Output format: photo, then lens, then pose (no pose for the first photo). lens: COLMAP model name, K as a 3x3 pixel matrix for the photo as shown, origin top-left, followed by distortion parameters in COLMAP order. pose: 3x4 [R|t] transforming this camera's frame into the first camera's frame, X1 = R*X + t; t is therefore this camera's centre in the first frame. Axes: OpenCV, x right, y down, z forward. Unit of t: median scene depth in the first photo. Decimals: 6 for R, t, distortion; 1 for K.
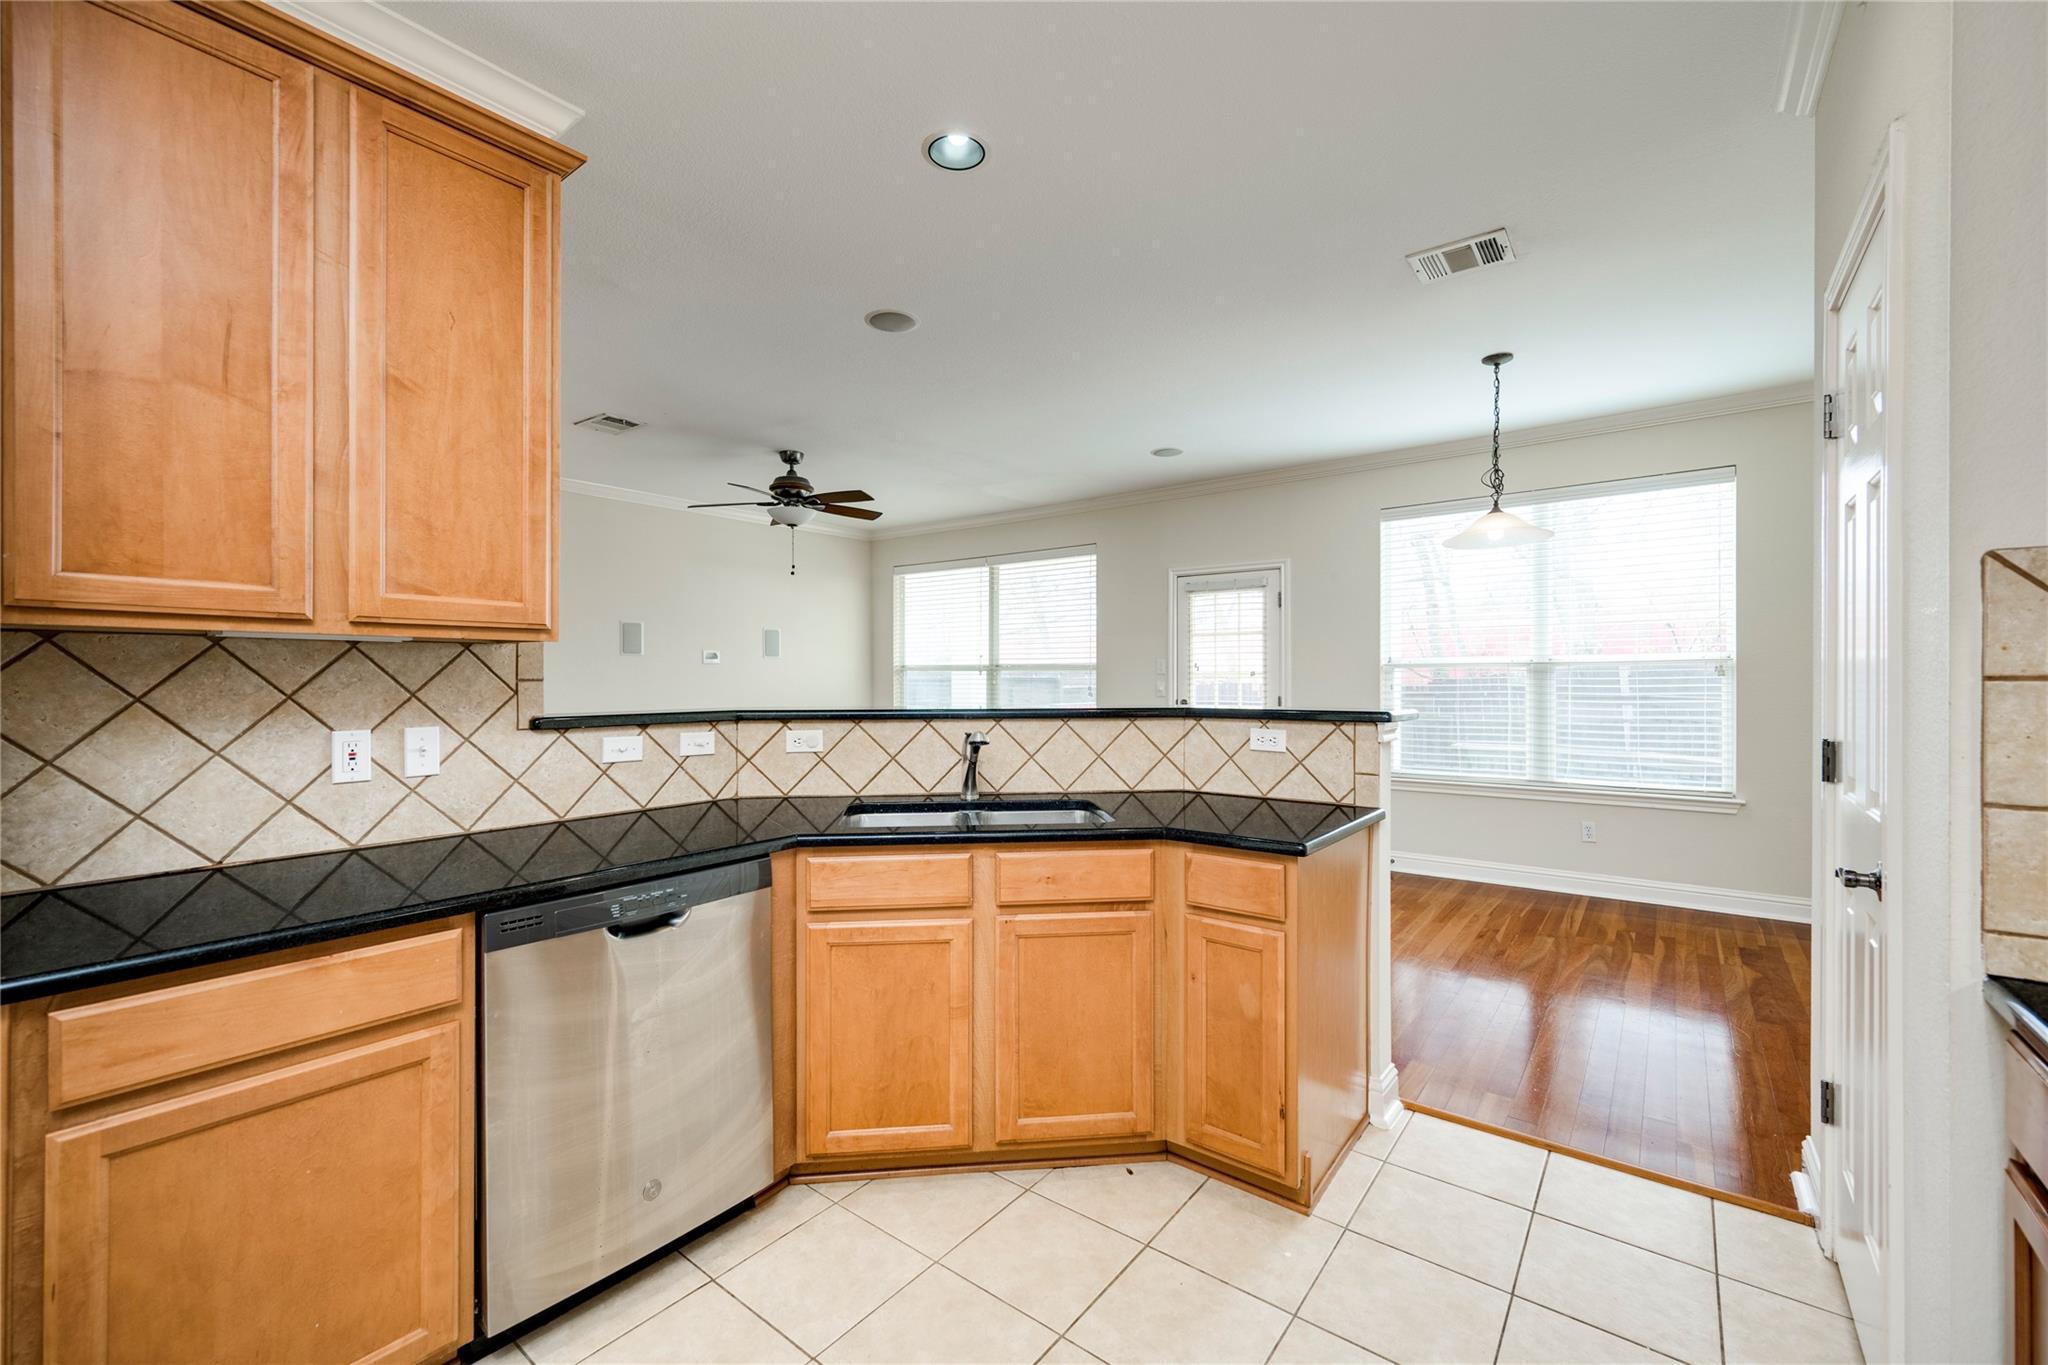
lens RADIAL K [[835.3, 0, 1018.6], [0, 835.3, 684.5], [0, 0, 1]] dist [-0.002069, 0.000528]
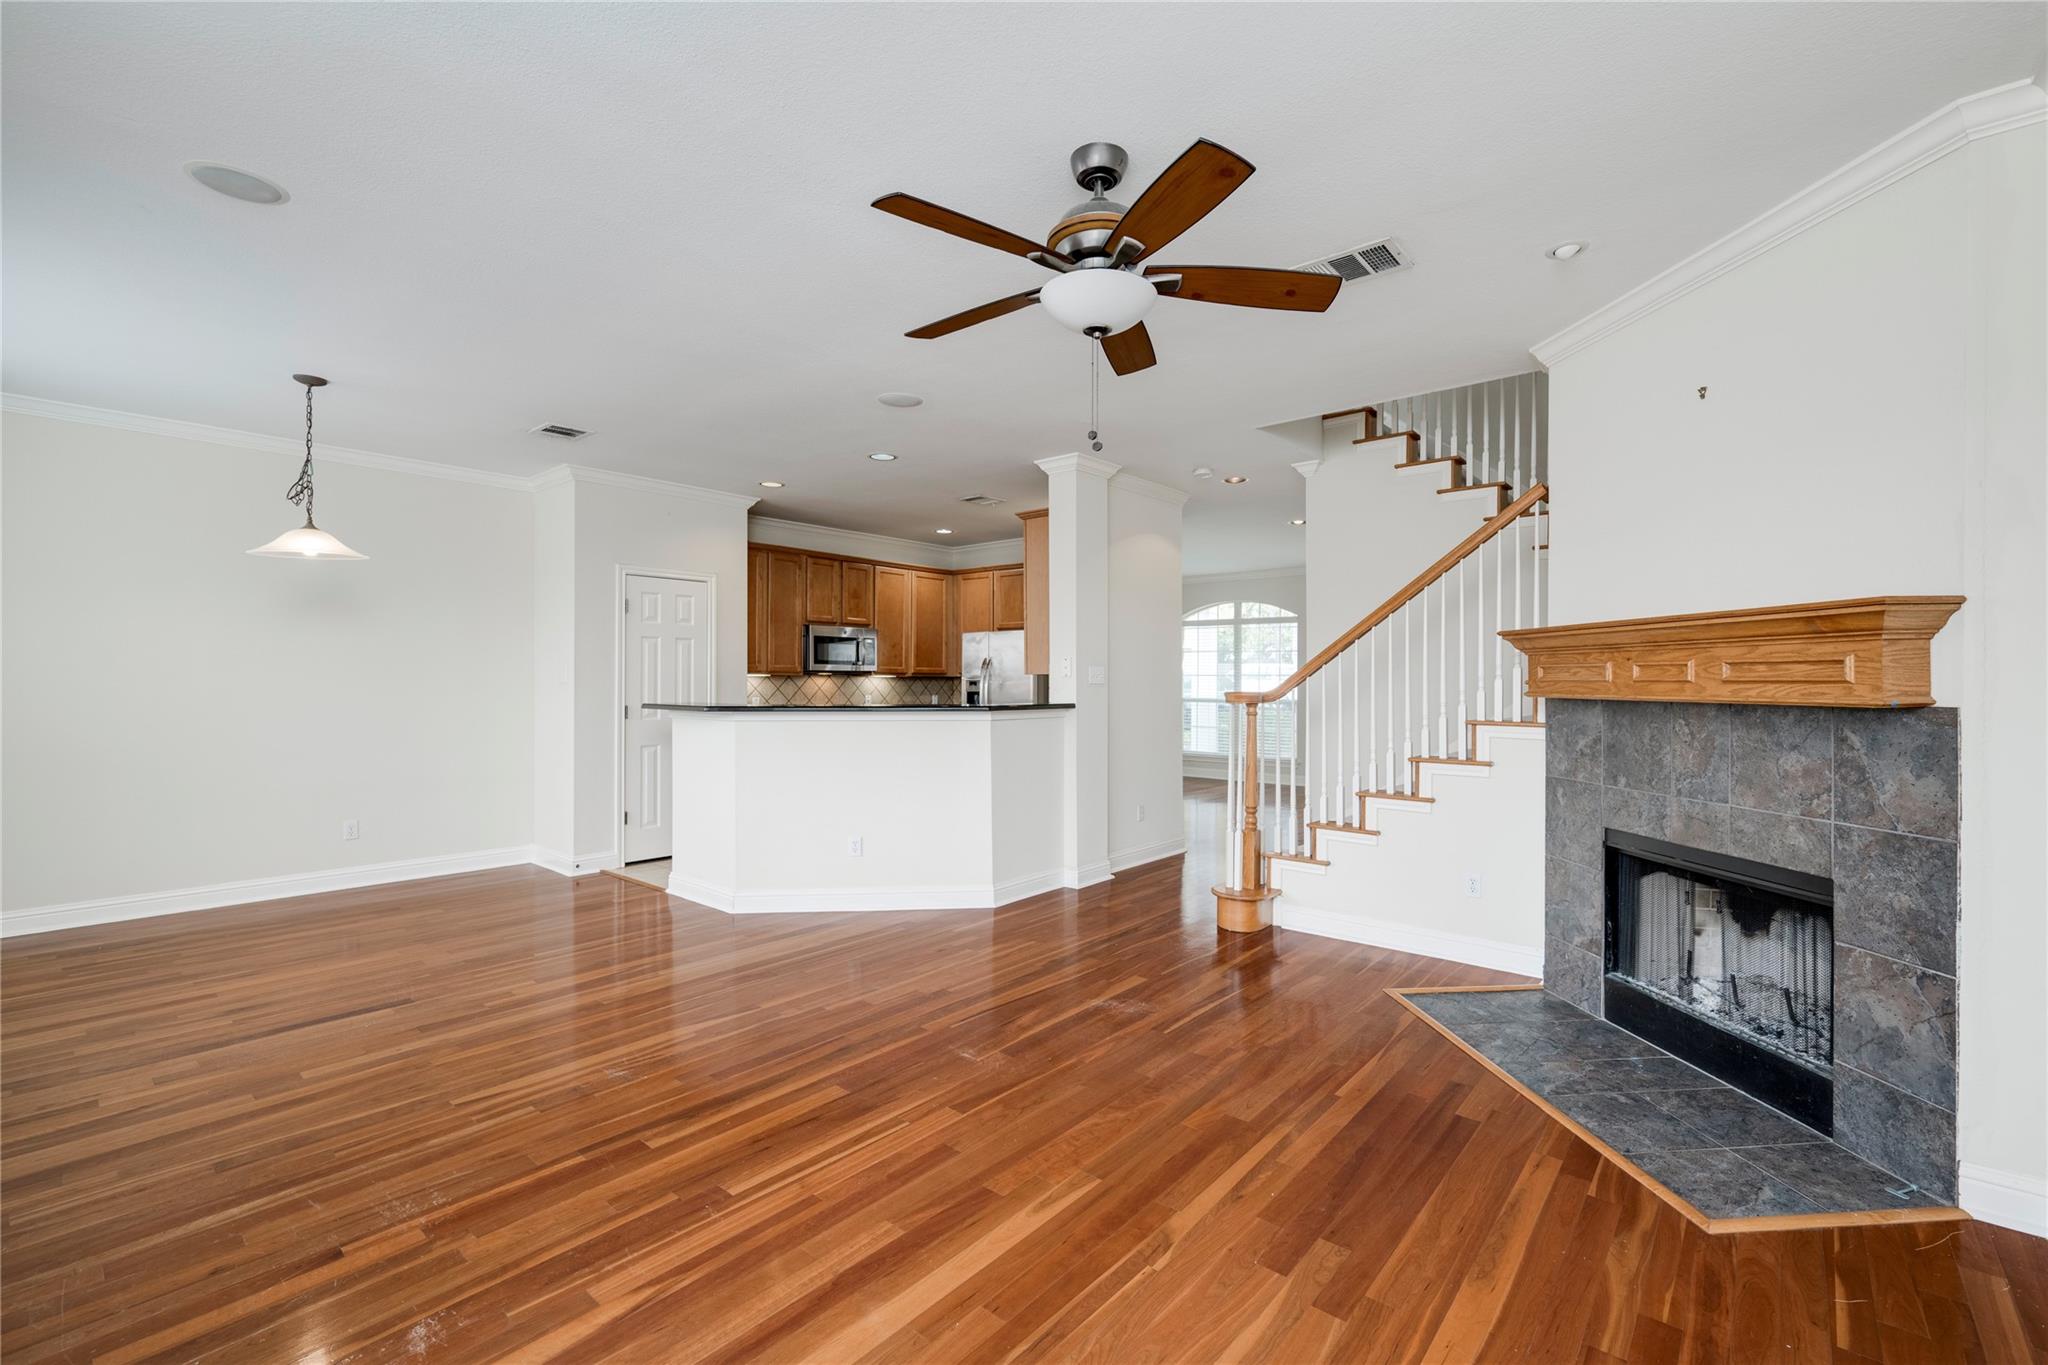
lens RADIAL K [[878.6, 0, 1045.3], [0, 878.6, 681.3], [0, 0, 1]] dist [-0.003768, -0.000134]
pose [[-0.999164, -0.000345, 0.040892, -0.622303], [0.000135, 0.999931, 0.011740, -0.052274], [-0.040893, 0.011736, -0.999095, 3.382775]]
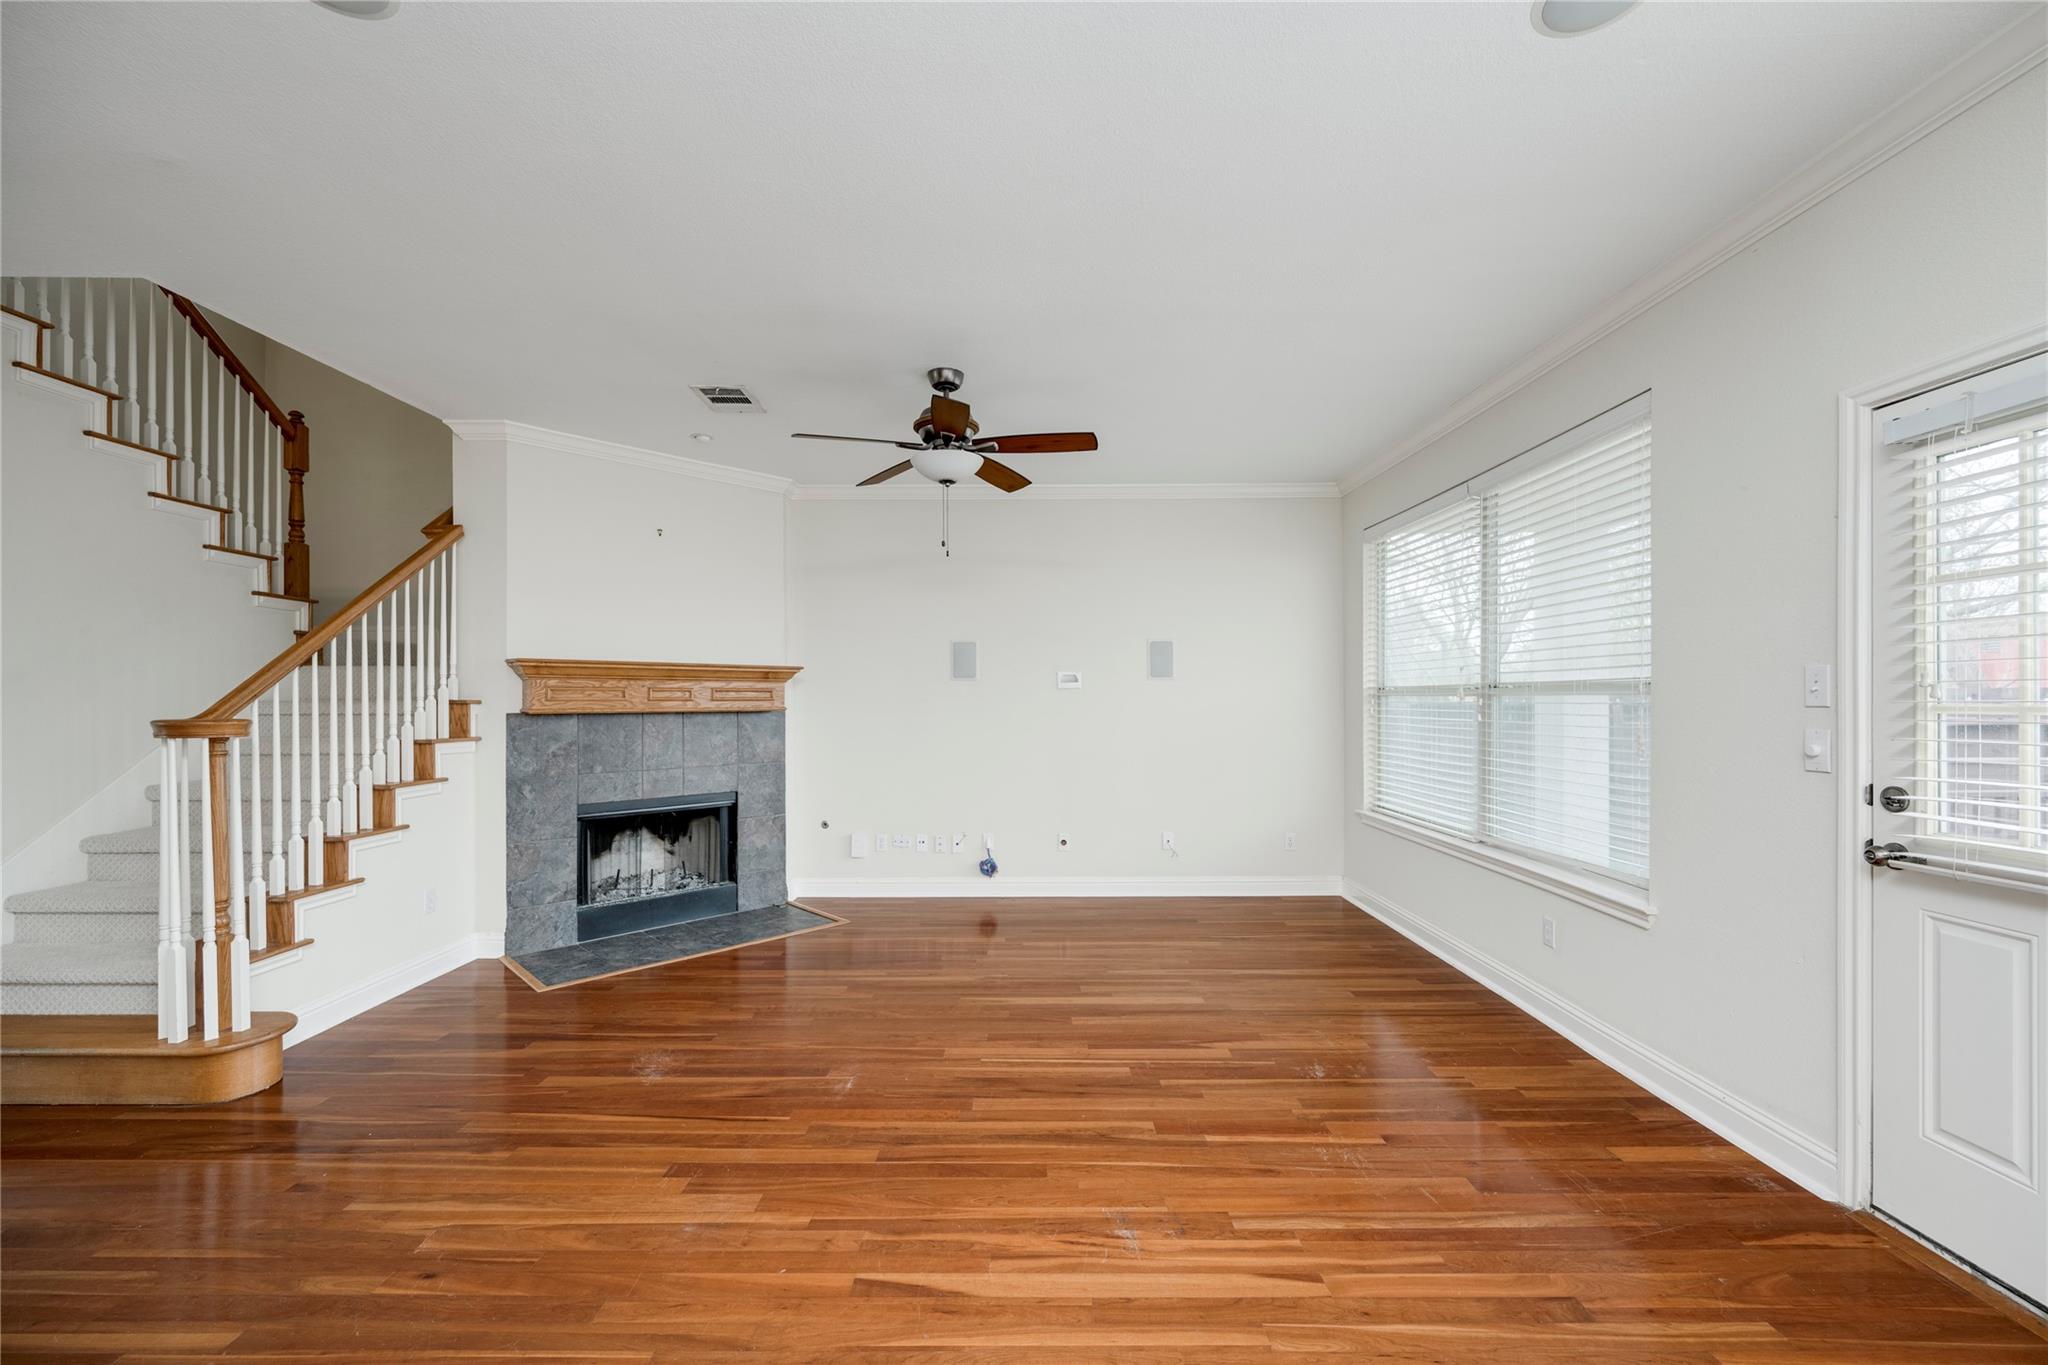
lens RADIAL K [[835.3, 0, 1030.8], [0, 835.3, 697.7], [0, 0, 1]] dist [-0.002069, 0.000528]
pose [[0.619462, -0.002259, -0.785024, 0.679573], [-0.005467, 0.999959, -0.007192, -0.033351], [0.785008, 0.008747, 0.619424, 1.514859]]
